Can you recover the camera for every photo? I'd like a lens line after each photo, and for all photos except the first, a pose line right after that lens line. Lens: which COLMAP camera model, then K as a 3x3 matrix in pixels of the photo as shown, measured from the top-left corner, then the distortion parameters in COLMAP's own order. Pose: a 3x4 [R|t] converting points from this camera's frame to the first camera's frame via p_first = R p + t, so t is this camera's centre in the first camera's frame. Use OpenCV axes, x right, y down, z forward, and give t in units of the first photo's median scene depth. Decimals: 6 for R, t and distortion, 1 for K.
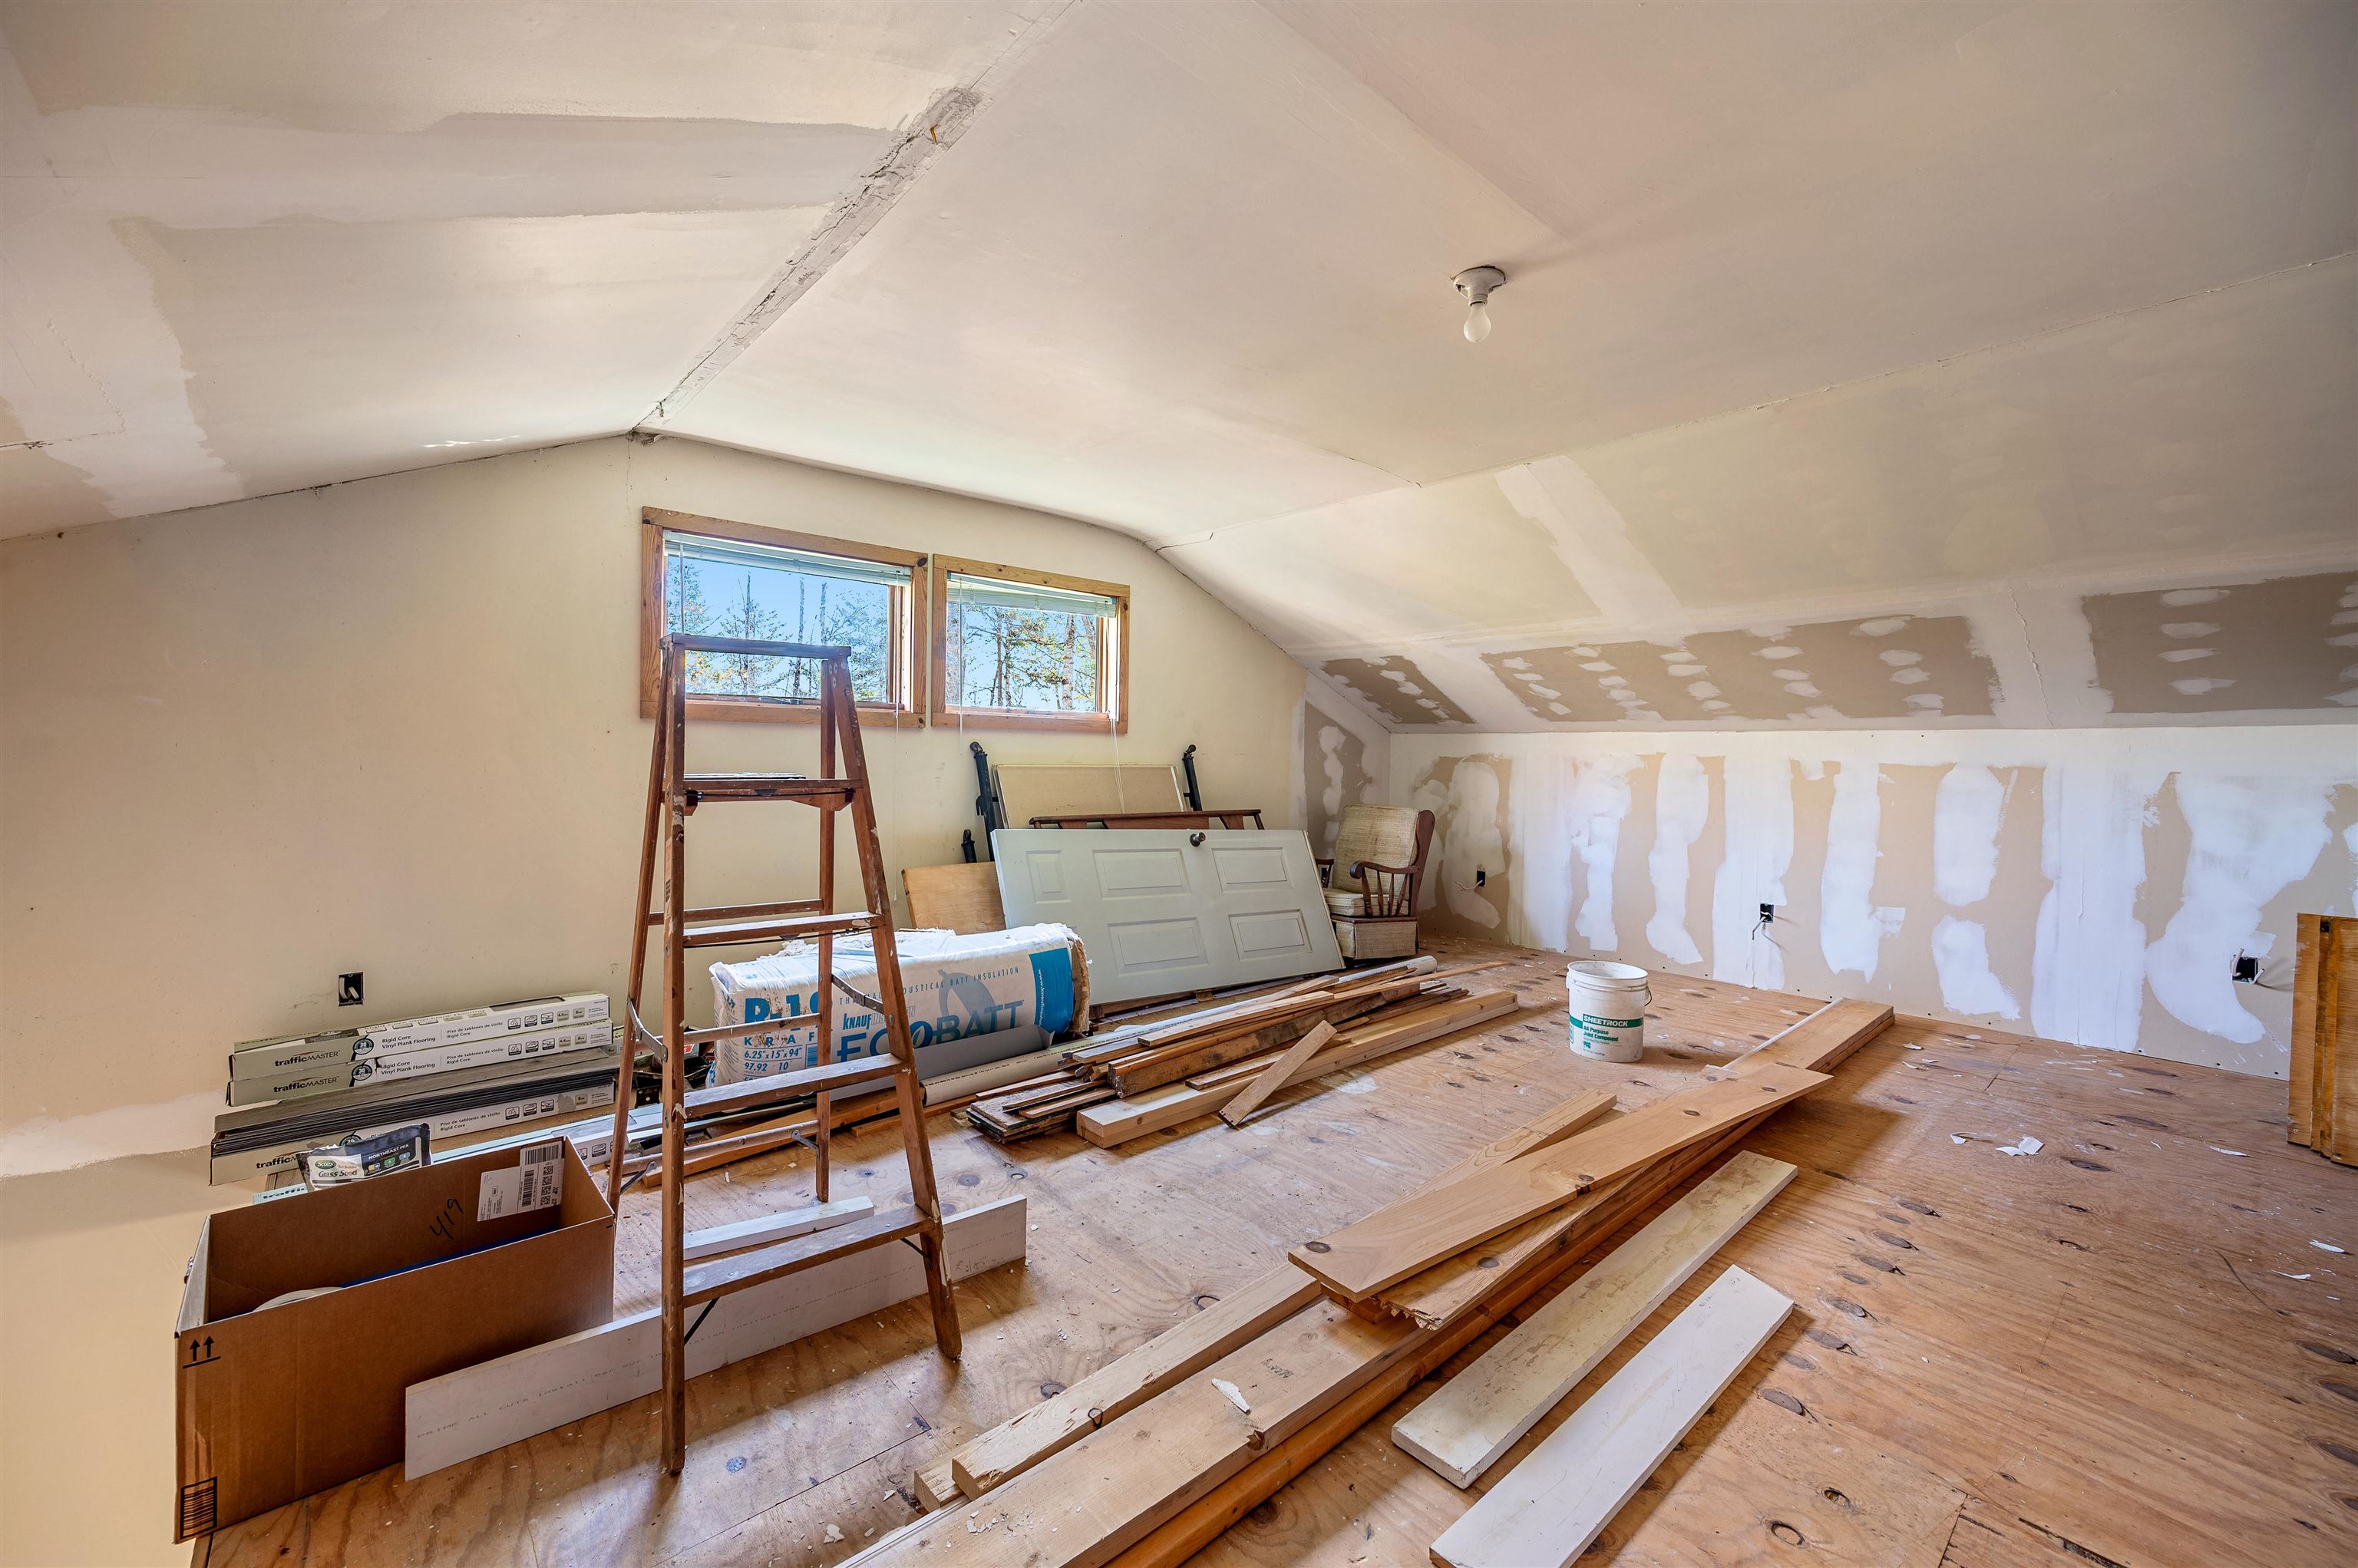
lens RADIAL K [[935.8, 0, 1191.6], [0, 935.8, 762.2], [0, 0, 1]] dist [0.000422, -0.000585]
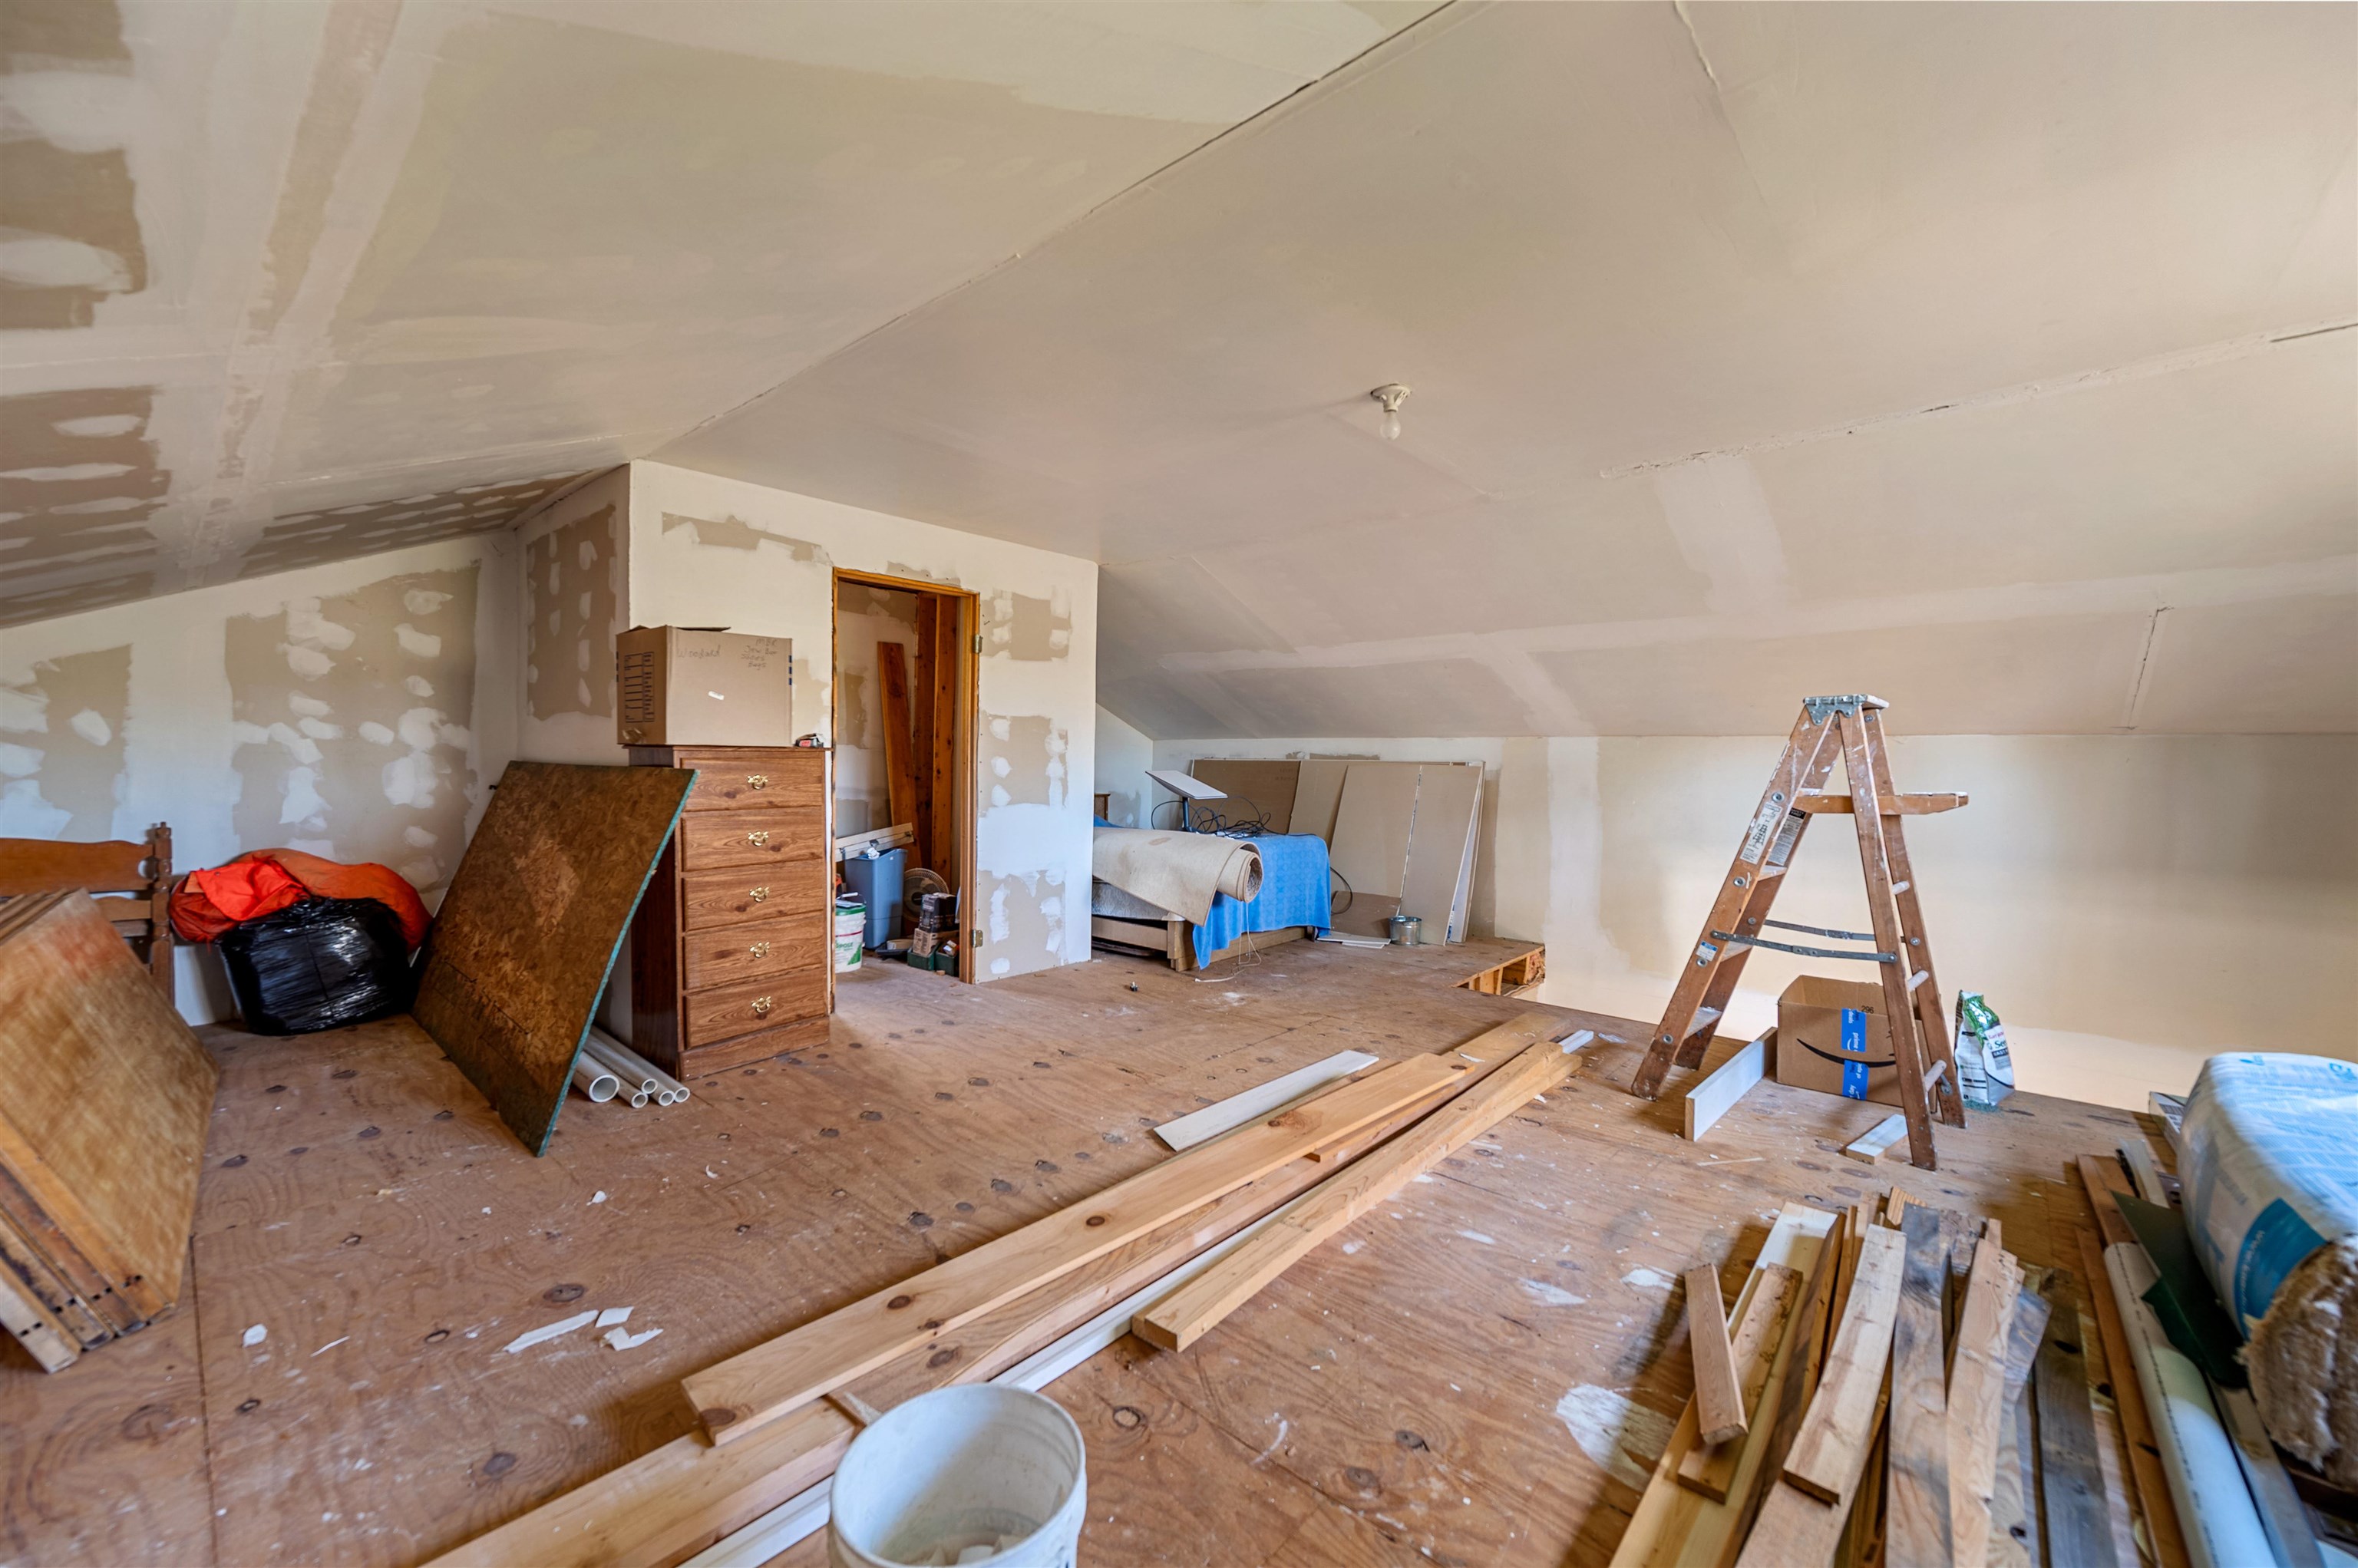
lens RADIAL K [[935.8, 0, 1171.4], [0, 935.8, 795.3], [0, 0, 1]] dist [0.000422, -0.000585]
pose [[-0.994246, -0.024531, -0.104275, 0.364286], [-0.029773, 0.998354, 0.049019, -0.008941], [0.102901, 0.051842, -0.993340, 1.135877]]
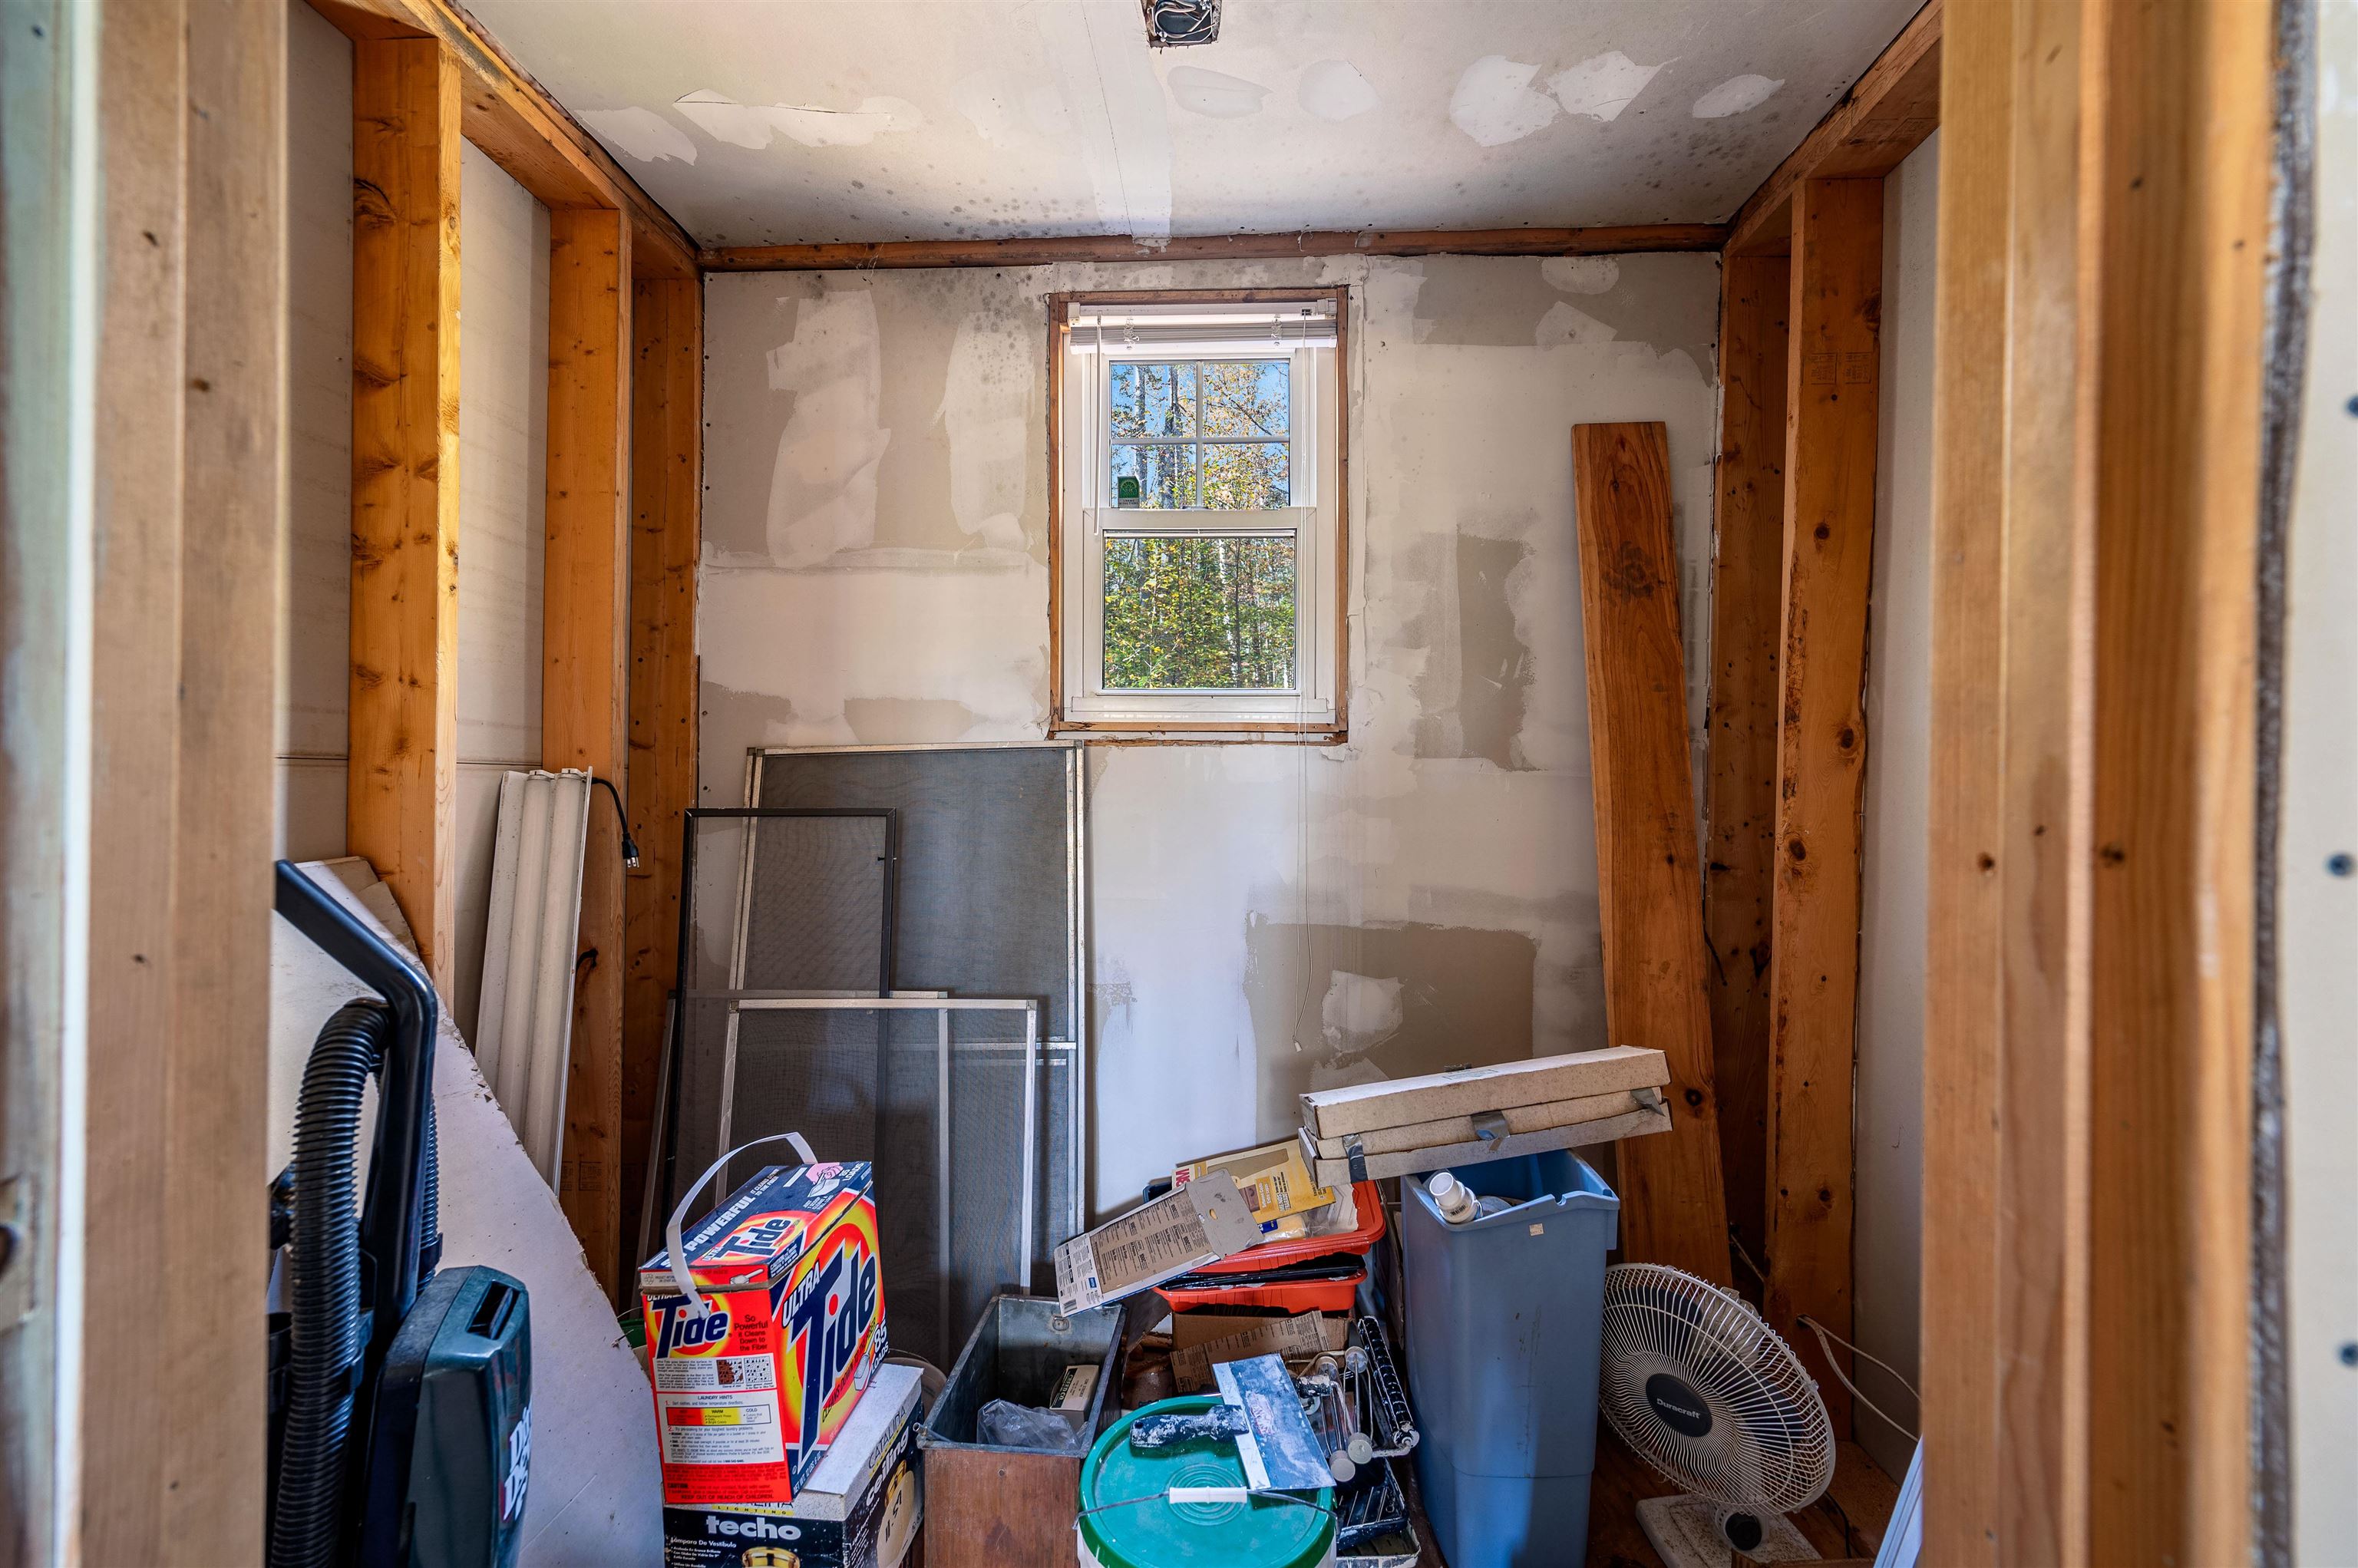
lens RADIAL K [[935.8, 0, 1178.1], [0, 935.8, 789.0], [0, 0, 1]] dist [0.000422, -0.000585]
pose [[-0.718524, -0.018848, 0.695246, 0.489687], [-0.010331, 0.999812, 0.016428, 0.007375], [-0.695425, 0.004621, -0.718584, 0.102045]]
